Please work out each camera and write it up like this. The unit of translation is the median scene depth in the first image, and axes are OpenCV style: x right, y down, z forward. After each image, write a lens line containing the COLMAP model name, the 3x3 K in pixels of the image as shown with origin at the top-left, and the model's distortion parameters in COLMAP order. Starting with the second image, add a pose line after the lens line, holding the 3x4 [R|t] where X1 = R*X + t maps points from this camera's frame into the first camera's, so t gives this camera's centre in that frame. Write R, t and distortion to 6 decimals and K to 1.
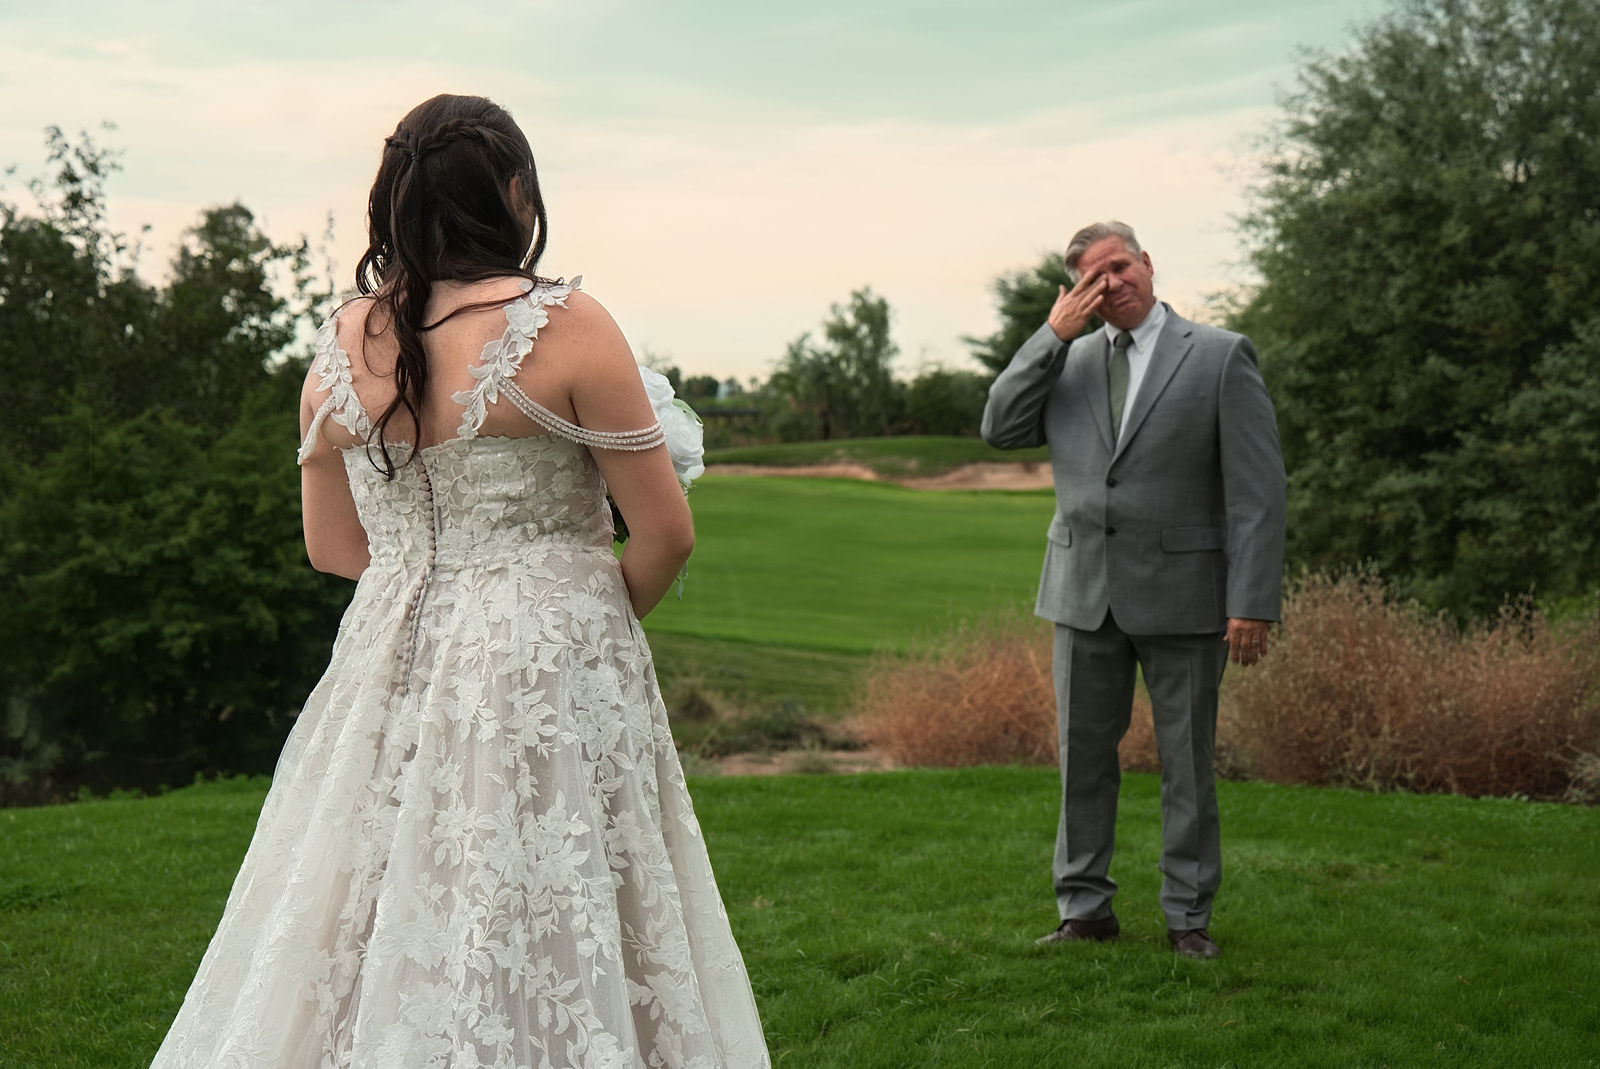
lens RADIAL K [[2309.1, 0, 806.6], [0, 2309.1, 539.3], [0, 0, 1]] dist [0.288726, 0.059312]
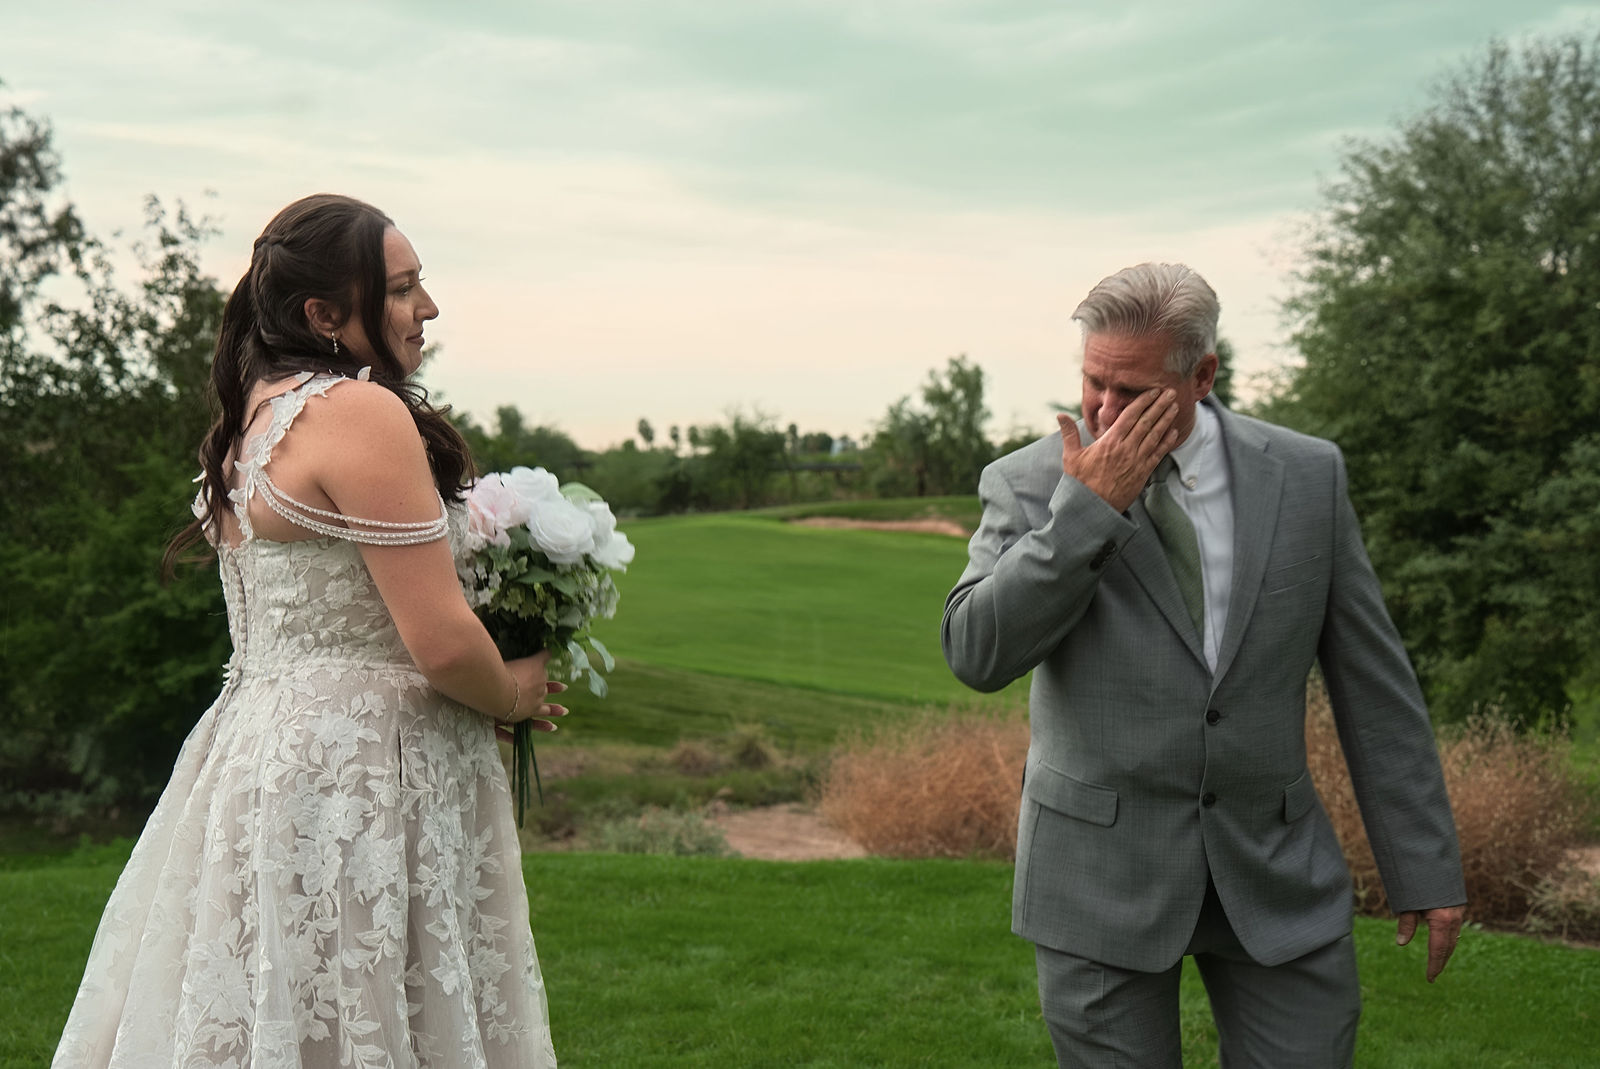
lens RADIAL K [[2148.4, 0, 807.5], [0, 2148.4, 536.1], [0, 0, 1]] dist [0.196967, 0.252705]
pose [[0.998371, 0.028740, -0.049294, 0.029985], [-0.029856, 0.999311, -0.022056, -0.007437], [0.048626, 0.023492, 0.998541, 0.043166]]
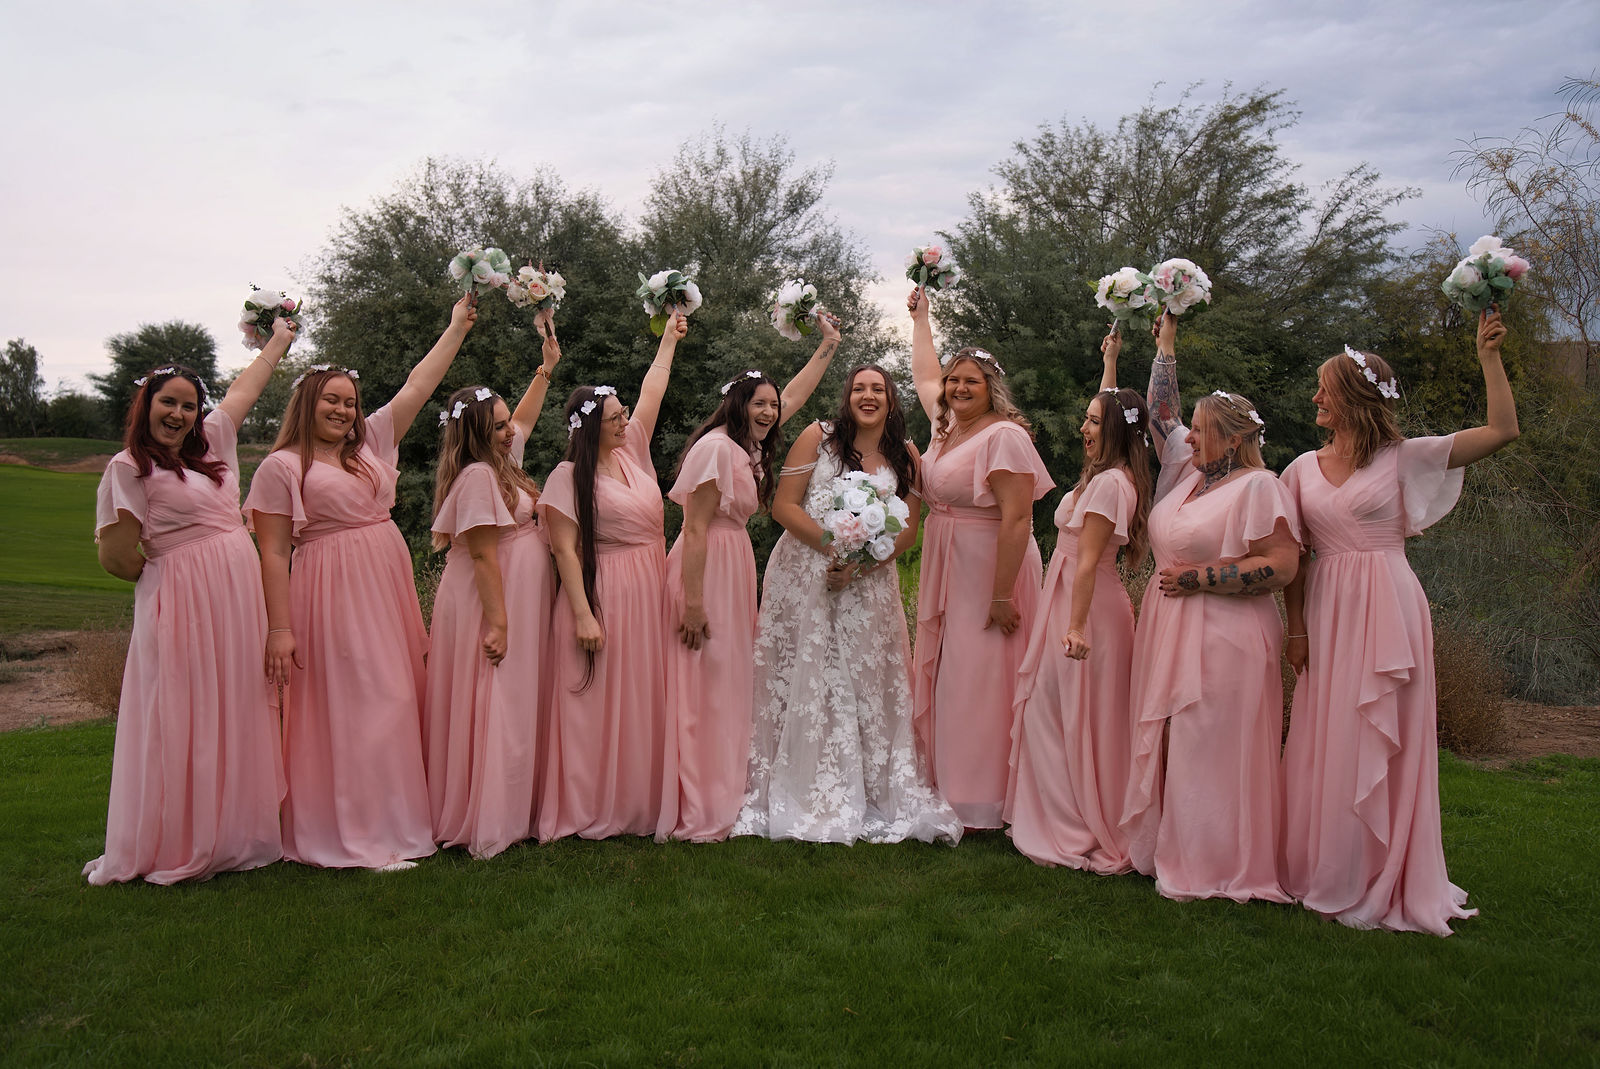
lens RADIAL K [[1280.7, 0, 805.8], [0, 1280.7, 534.6], [0, 0, 1]] dist [-0.105426, 0.073175]
pose [[0.829889, -0.015785, 0.557706, -0.011216], [0.000530, 0.999622, 0.027505, -0.009050], [-0.557929, -0.022530, 0.829583, 0.121655]]
